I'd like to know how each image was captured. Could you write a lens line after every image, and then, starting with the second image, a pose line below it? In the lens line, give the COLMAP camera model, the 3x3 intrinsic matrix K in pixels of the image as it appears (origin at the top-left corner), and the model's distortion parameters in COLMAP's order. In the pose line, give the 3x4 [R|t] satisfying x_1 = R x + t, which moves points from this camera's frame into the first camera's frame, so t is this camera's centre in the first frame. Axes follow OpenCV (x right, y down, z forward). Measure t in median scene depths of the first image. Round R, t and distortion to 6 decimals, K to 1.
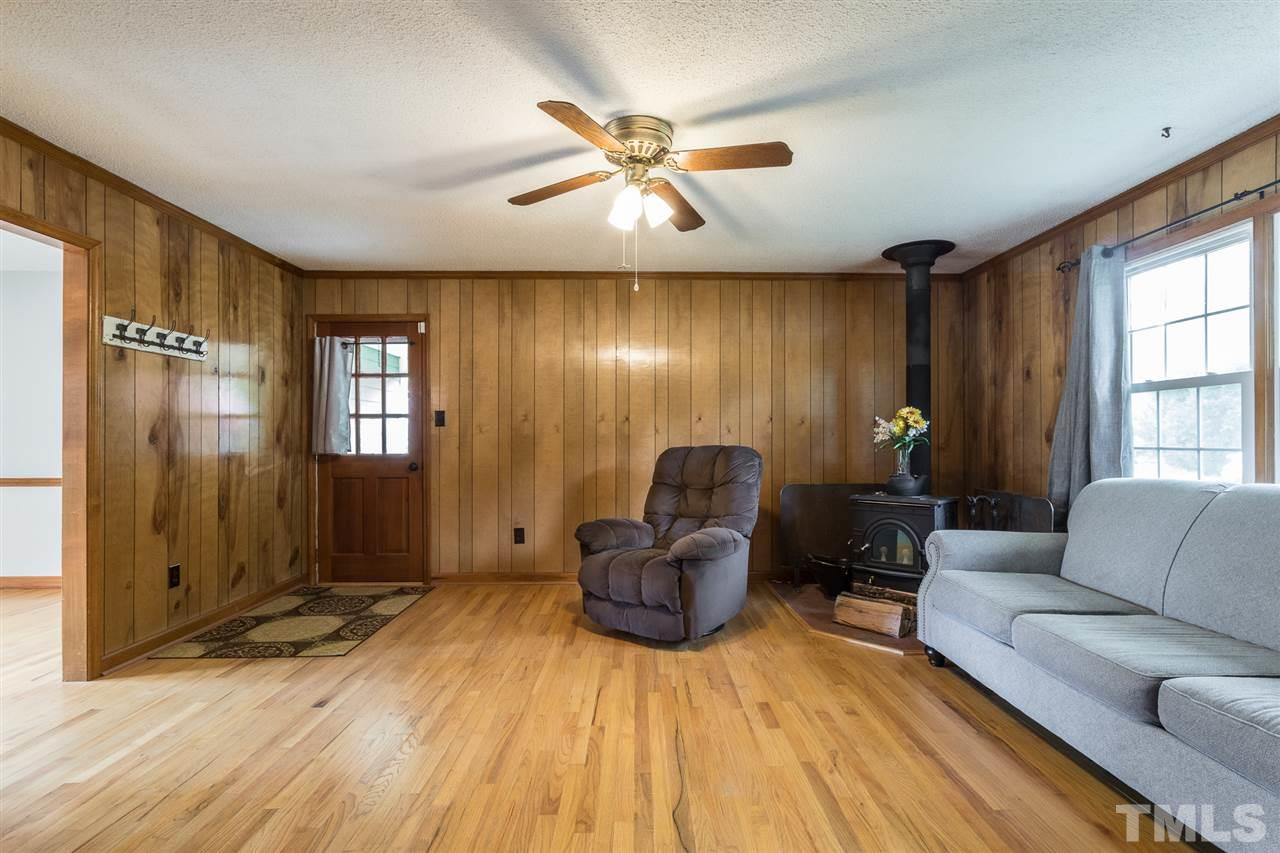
lens RADIAL K [[611.2, 0, 639.2], [0, 611.2, 437.6], [0, 0, 1]] dist [-0.005663, 0.002884]
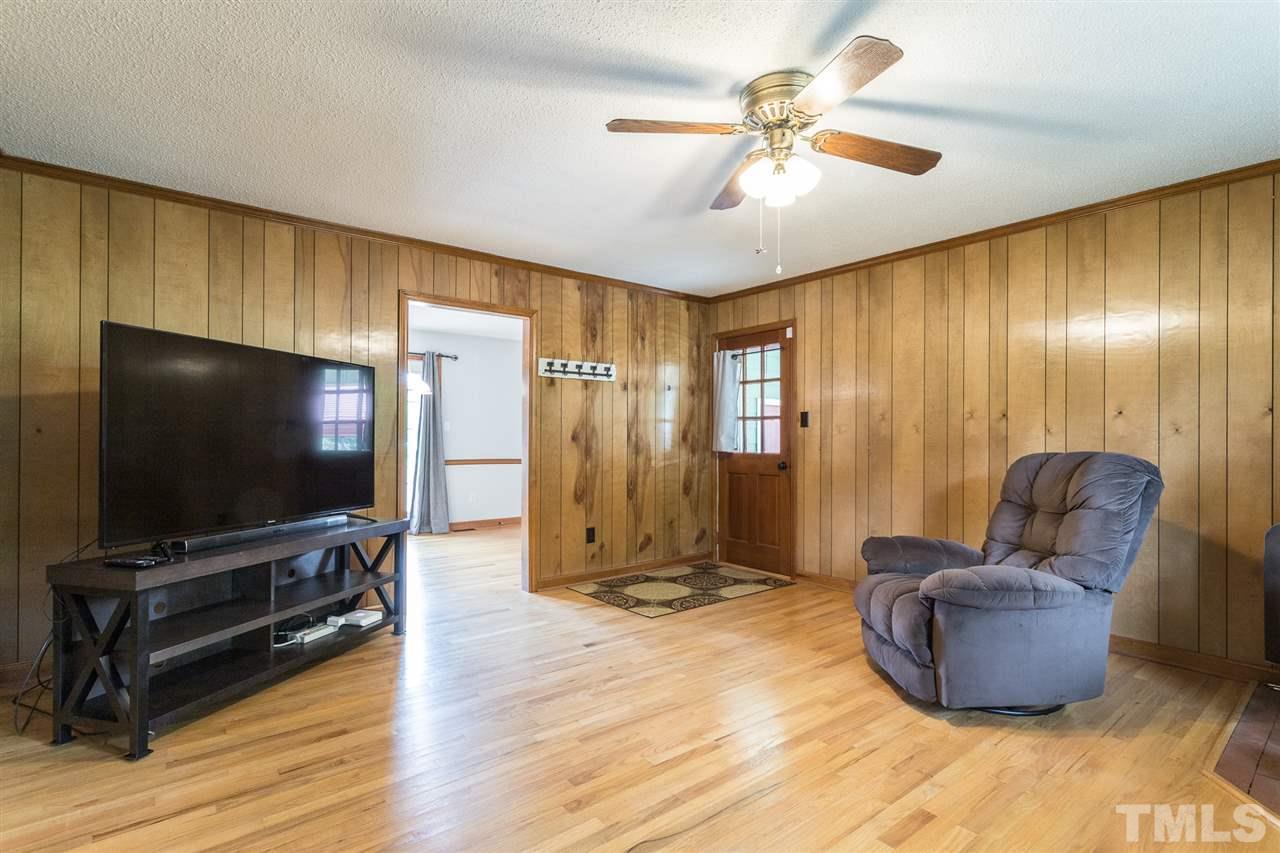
lens RADIAL K [[611.2, 0, 662.2], [0, 611.2, 437.7], [0, 0, 1]] dist [-0.005663, 0.002884]
pose [[0.618316, 0.004548, -0.785917, 0.421300], [-0.003428, 0.999989, 0.003090, -0.003863], [0.785922, 0.000783, 0.618325, 0.233007]]
